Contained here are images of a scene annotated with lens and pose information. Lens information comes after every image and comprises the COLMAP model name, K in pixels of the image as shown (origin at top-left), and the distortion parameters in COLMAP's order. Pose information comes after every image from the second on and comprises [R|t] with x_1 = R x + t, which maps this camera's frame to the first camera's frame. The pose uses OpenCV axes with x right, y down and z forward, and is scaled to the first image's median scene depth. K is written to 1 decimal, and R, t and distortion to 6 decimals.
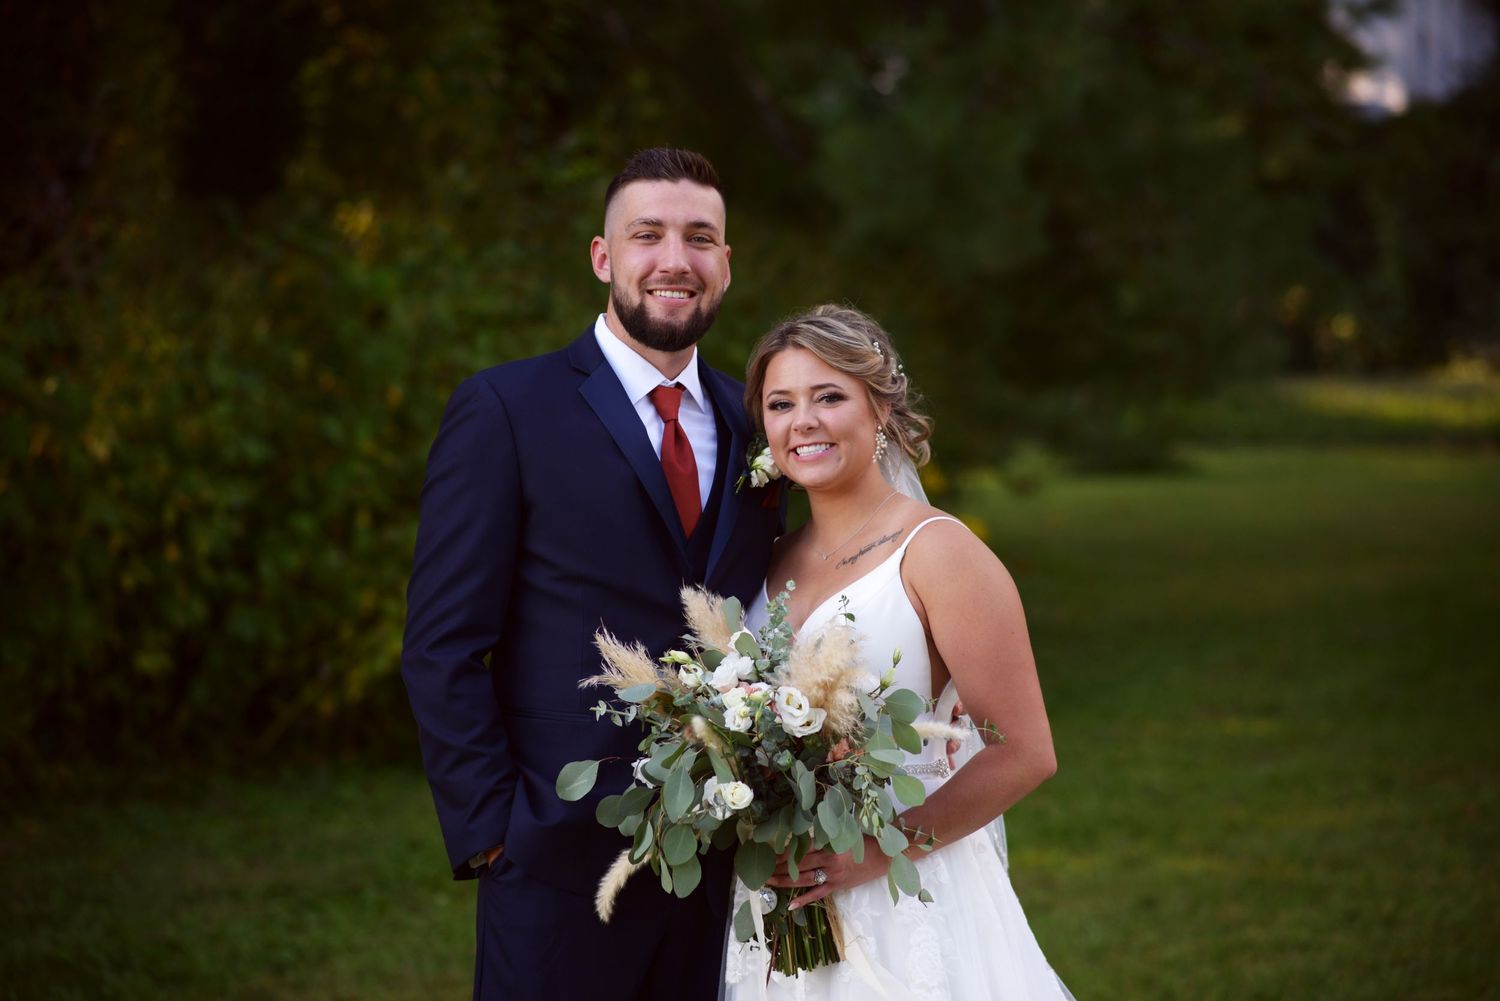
lens RADIAL K [[3650.0, 0, 725.4], [0, 3650.0, 324.6], [0, 0, 1]] dist [0.016062, 0.345100]
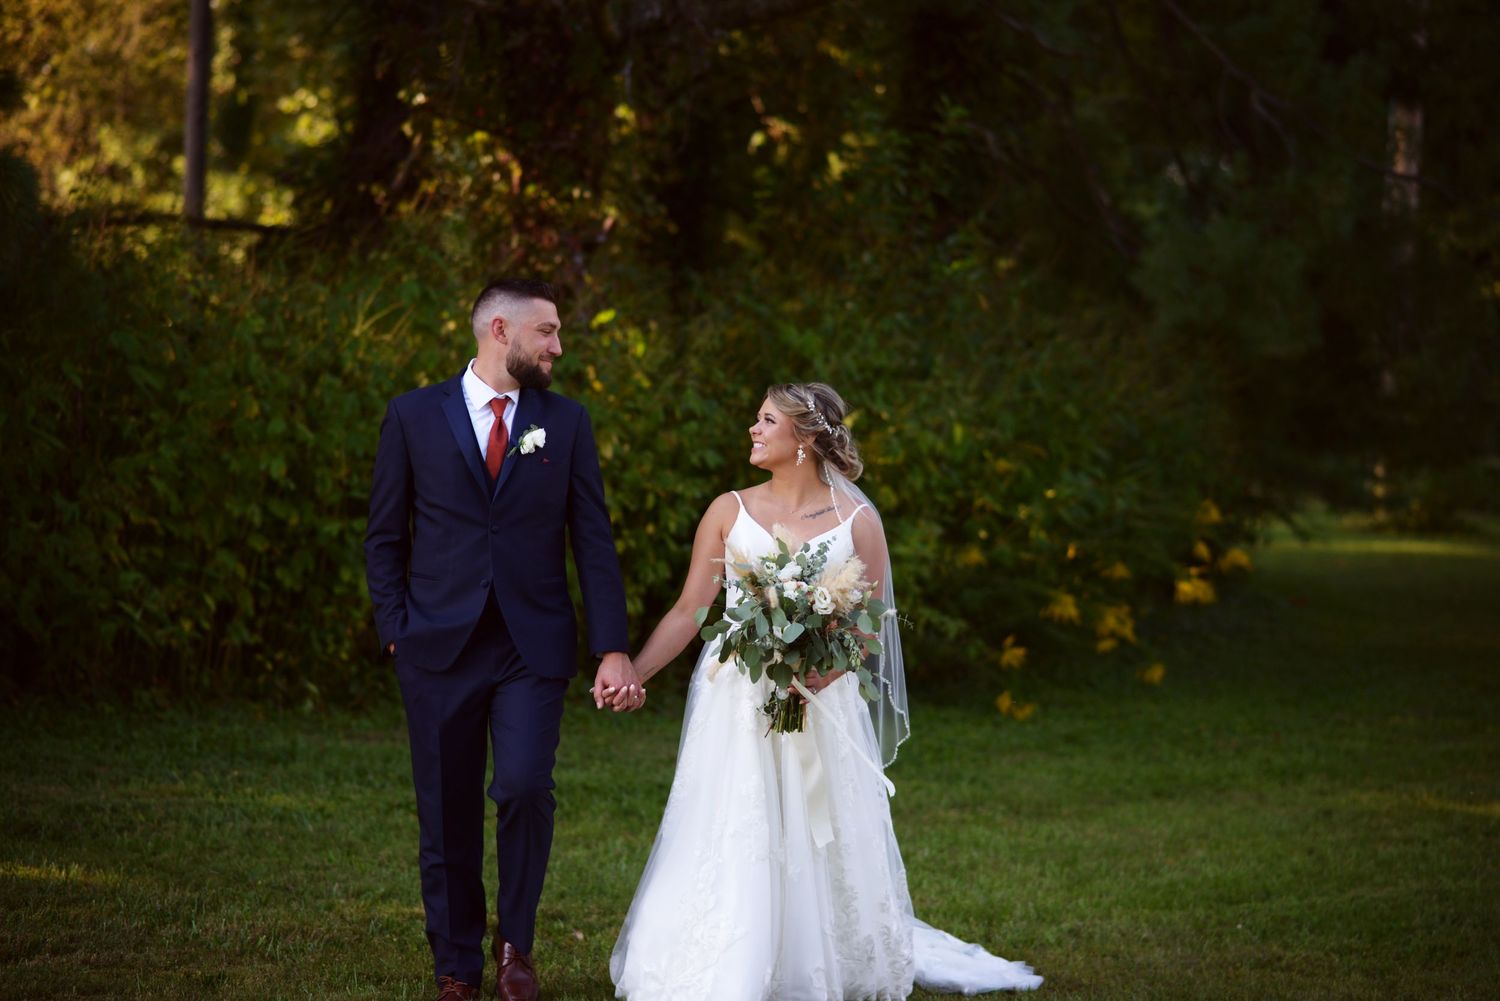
lens RADIAL K [[3648.3, 0, 748.0], [0, 3648.3, 540.9], [0, 0, 1]] dist [-0.028887, 1.288942]
pose [[0.994113, 0.067580, -0.084692, 0.003044], [-0.063277, 0.996614, 0.052508, -0.007770], [0.087954, -0.046840, 0.995023, -0.369987]]
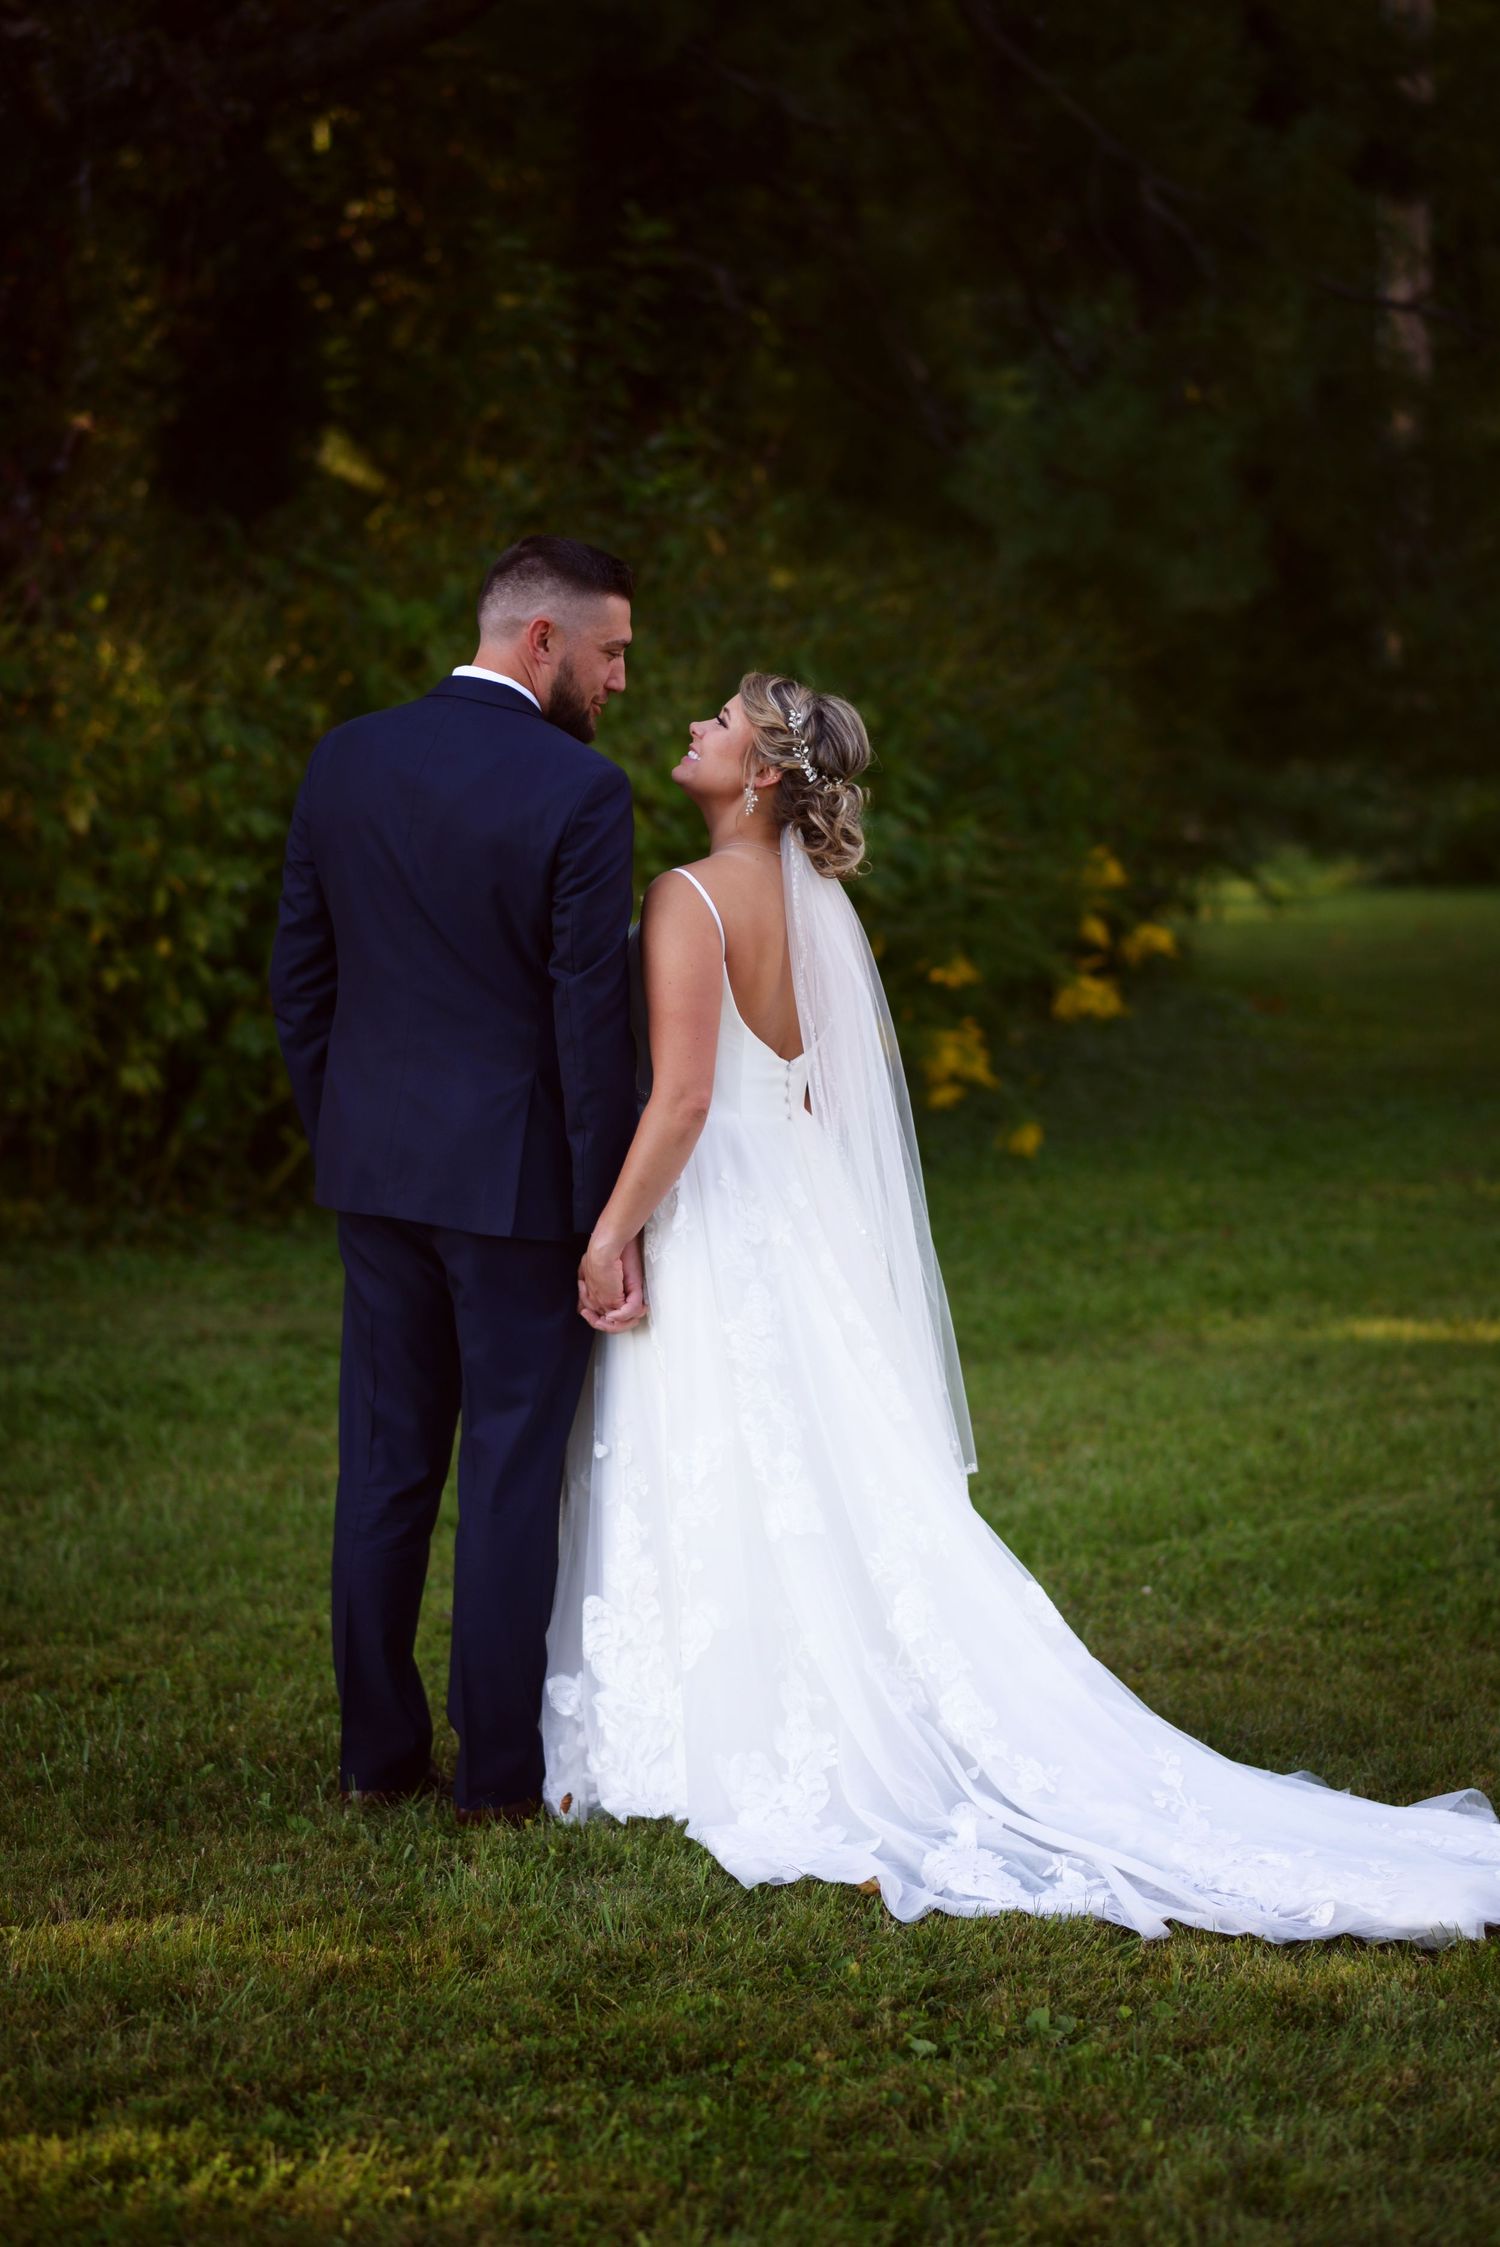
lens RADIAL K [[5465.2, 0, 750.0], [0, 5465.2, 1123.5], [0, 0, 1]] dist [-0.028887, 1.288942]
pose [[0.999341, 0.013160, -0.033829, 0.023218], [-0.010320, 0.996512, 0.082808, -0.001306], [0.034801, -0.082404, 0.995991, -0.227091]]
